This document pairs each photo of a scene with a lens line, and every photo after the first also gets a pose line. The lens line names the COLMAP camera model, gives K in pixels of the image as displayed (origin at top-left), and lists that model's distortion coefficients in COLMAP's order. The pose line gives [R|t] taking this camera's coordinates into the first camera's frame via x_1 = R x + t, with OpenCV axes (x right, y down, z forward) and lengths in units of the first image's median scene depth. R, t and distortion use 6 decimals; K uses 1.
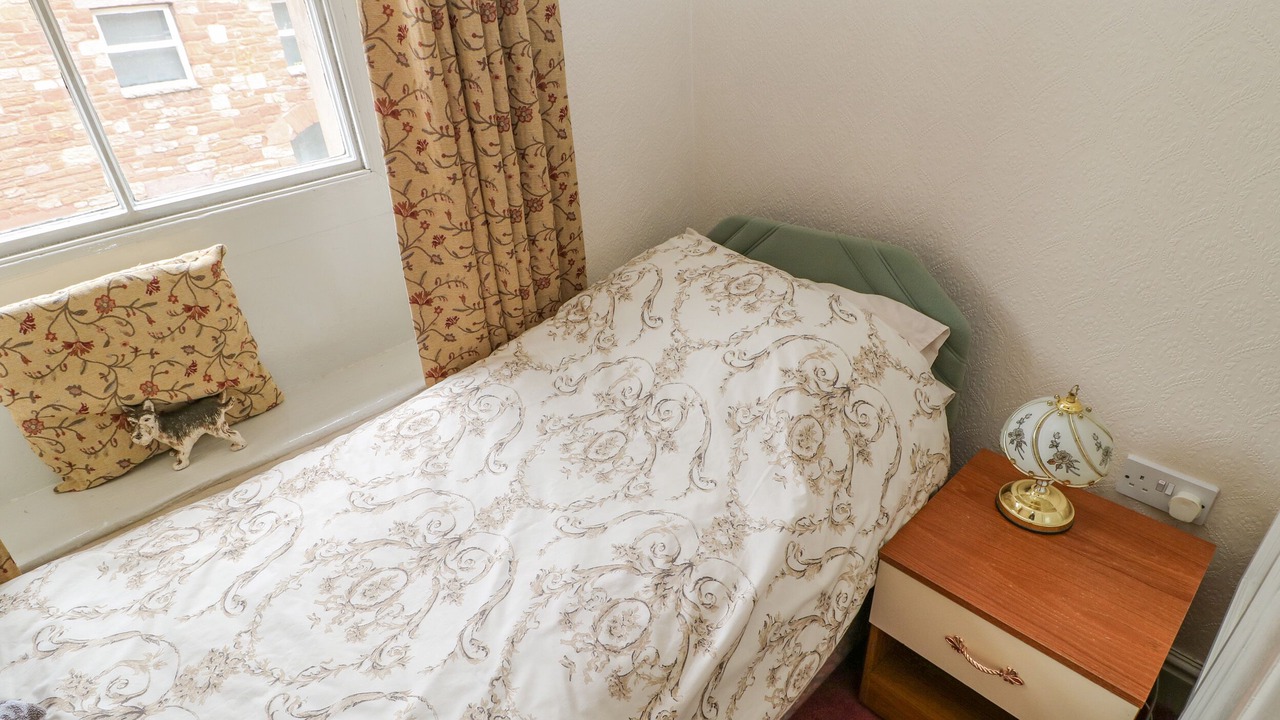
lens RADIAL K [[663.9, 0, 633.7], [0, 663.9, 351.2], [0, 0, 1]] dist [0.002068, -0.015033]
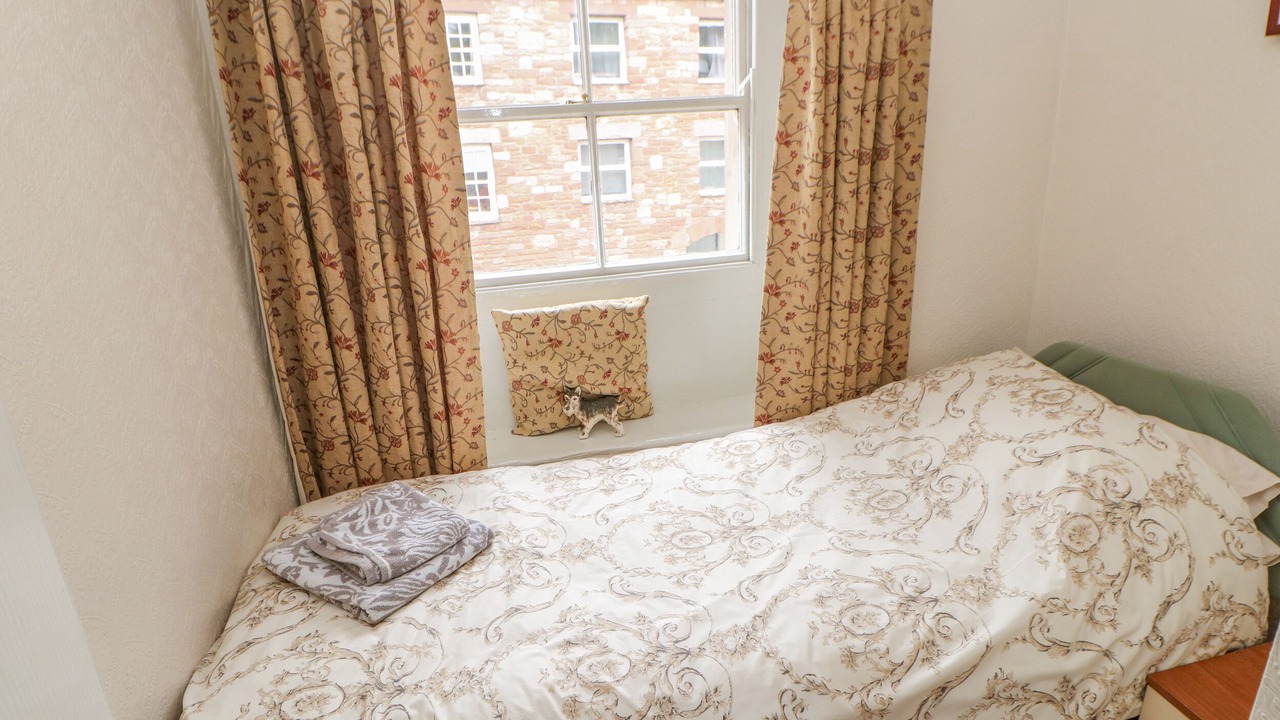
lens RADIAL K [[663.9, 0, 633.7], [0, 663.9, 351.2], [0, 0, 1]] dist [0.002068, -0.015033]
pose [[0.858138, 0.174711, -0.482778, 0.092121], [-0.258293, 0.959569, -0.111860, 0.133142], [0.443716, 0.220690, 0.868569, -0.280983]]
